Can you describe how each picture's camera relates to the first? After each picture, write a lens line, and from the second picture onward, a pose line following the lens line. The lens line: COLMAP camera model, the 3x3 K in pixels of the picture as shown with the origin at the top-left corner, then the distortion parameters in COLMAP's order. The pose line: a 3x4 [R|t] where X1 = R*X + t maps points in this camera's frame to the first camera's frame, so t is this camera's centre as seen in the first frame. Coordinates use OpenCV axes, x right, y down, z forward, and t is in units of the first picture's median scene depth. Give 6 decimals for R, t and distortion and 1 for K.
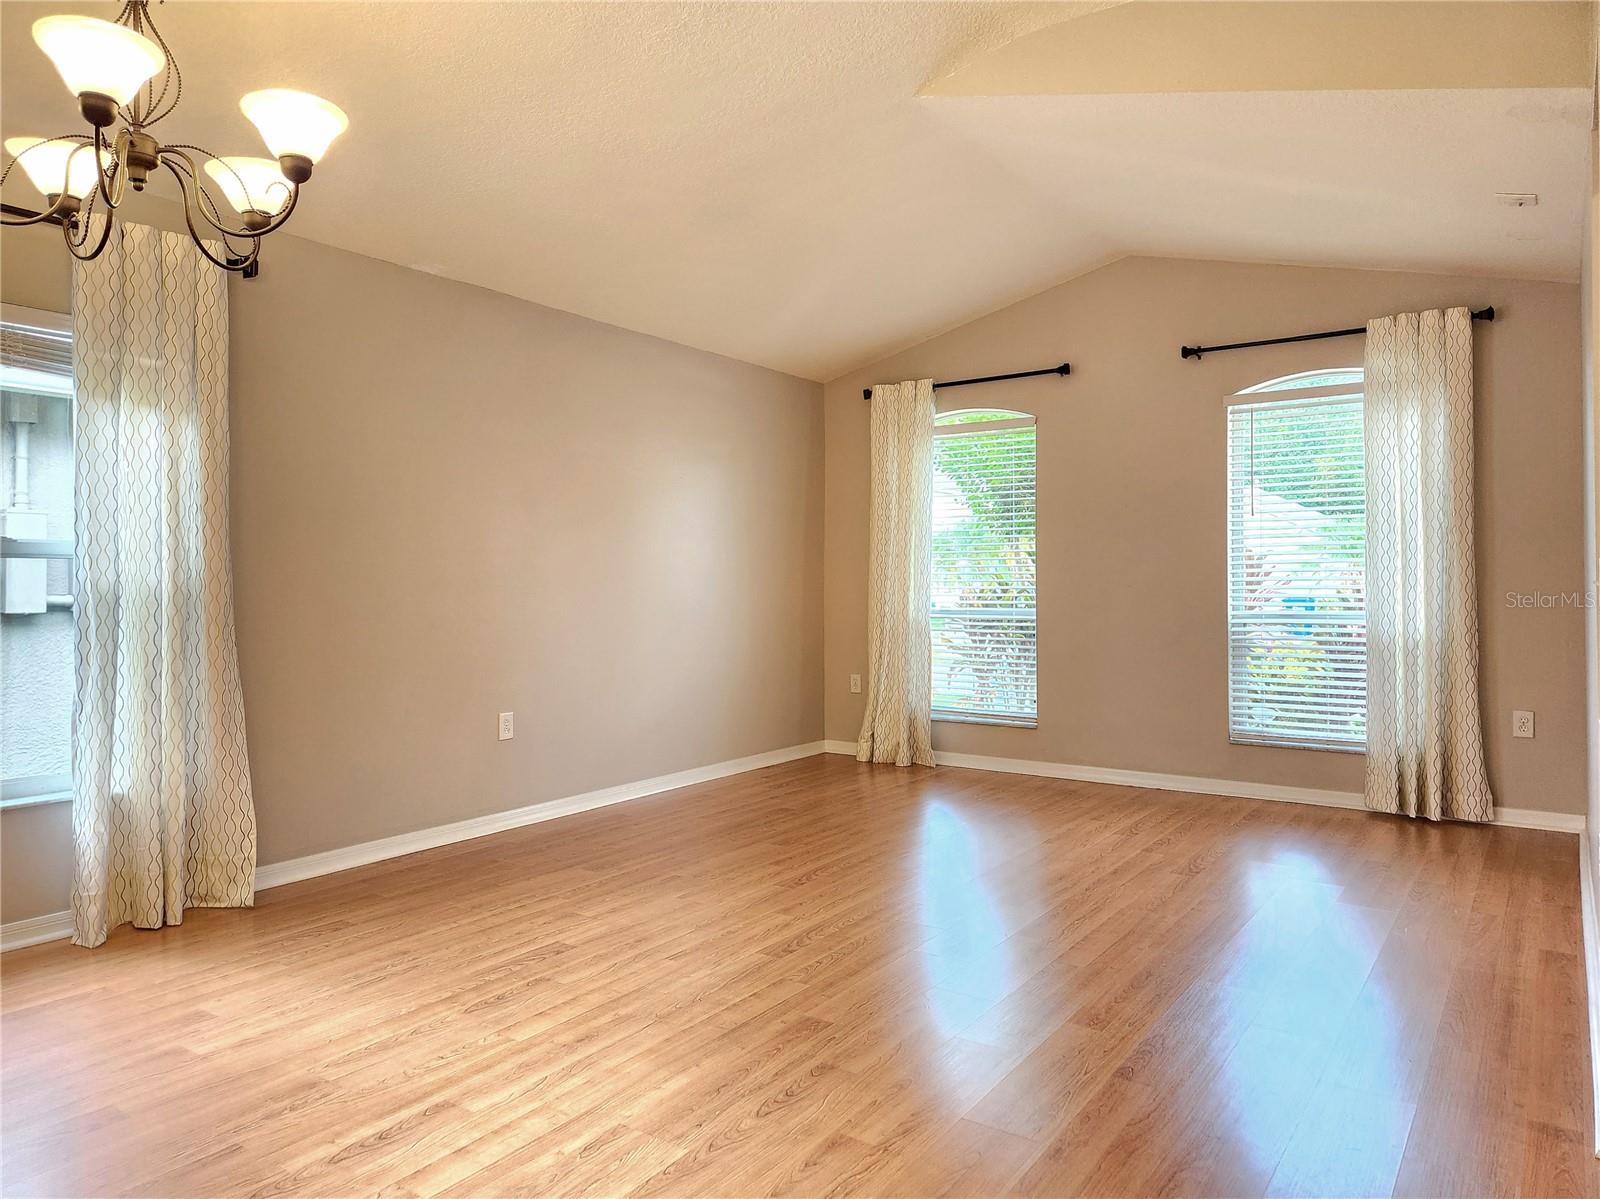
lens RADIAL K [[1091.4, 0, 795.7], [0, 1091.4, 592.2], [0, 0, 1]] dist [0.044056, -0.019457]
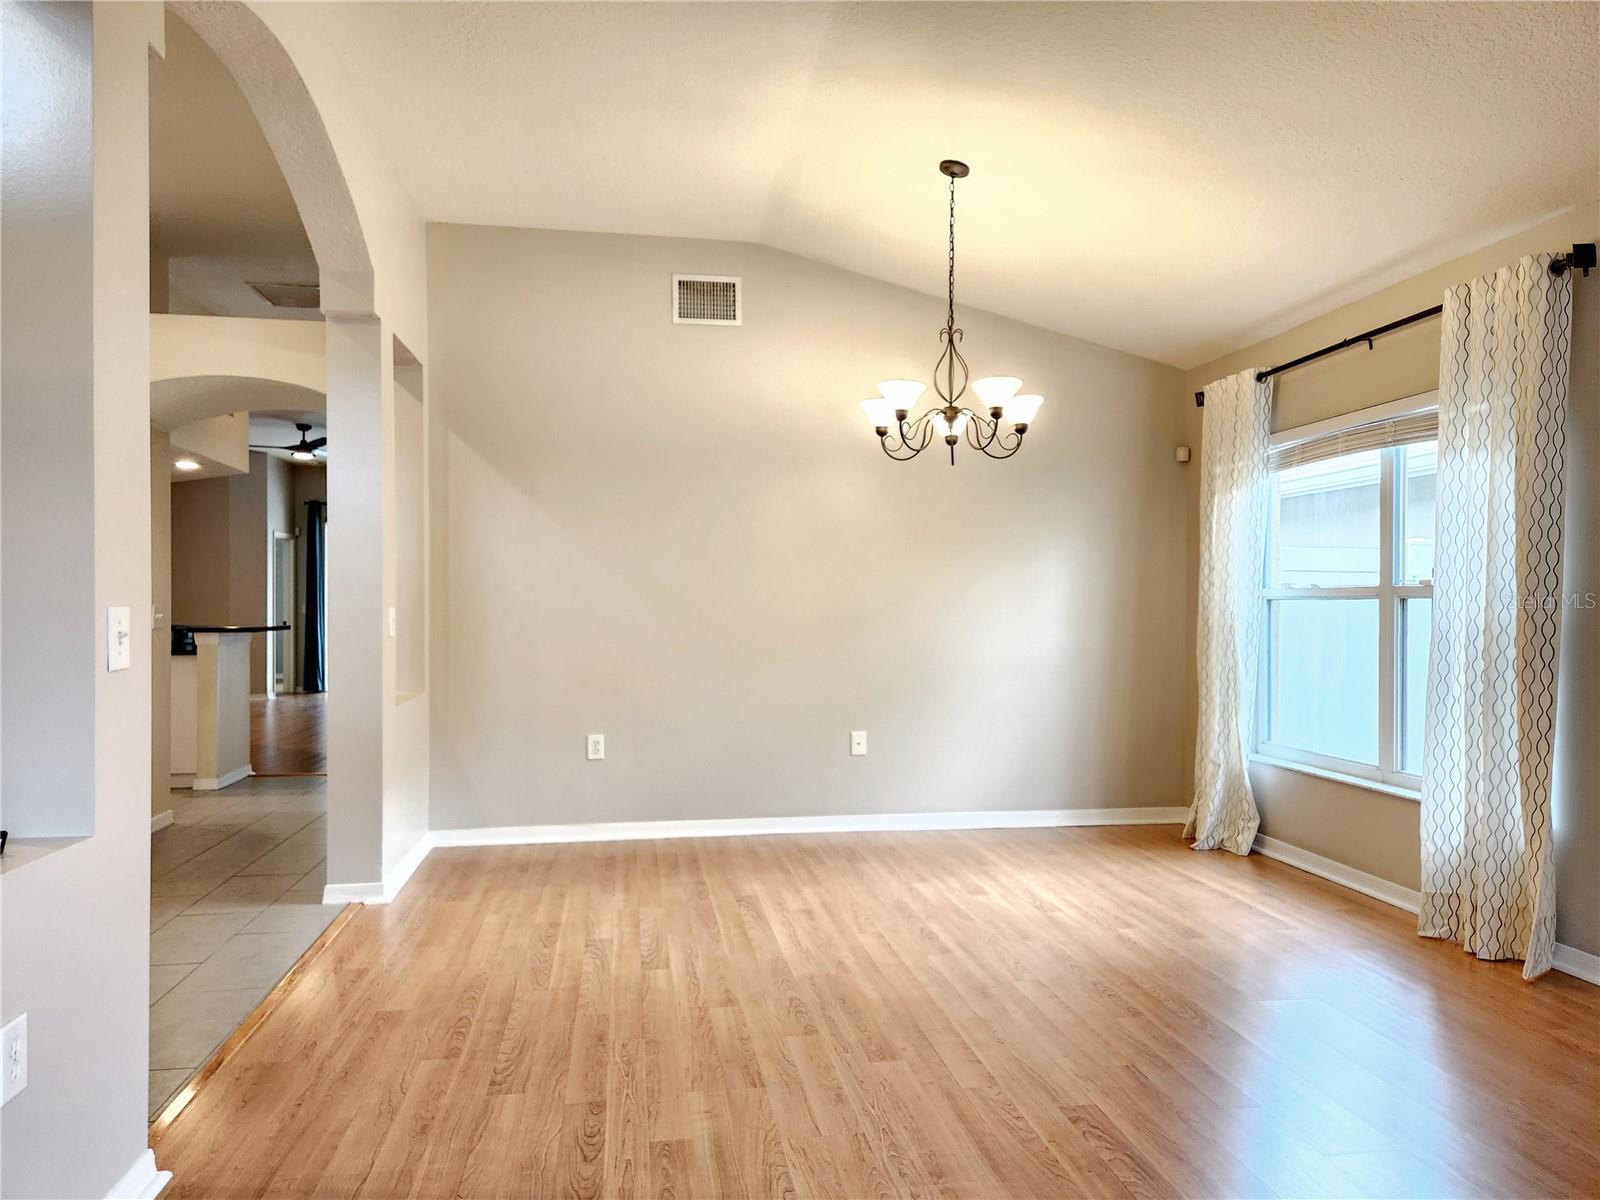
lens RADIAL K [[1091.4, 0, 802.0], [0, 1091.4, 601.3], [0, 0, 1]] dist [0.044056, -0.019457]
pose [[-0.720905, -0.001283, -0.693032, 0.887384], [-0.008997, 0.999931, 0.007507, -0.050033], [0.692975, 0.011647, -0.720867, 1.894397]]
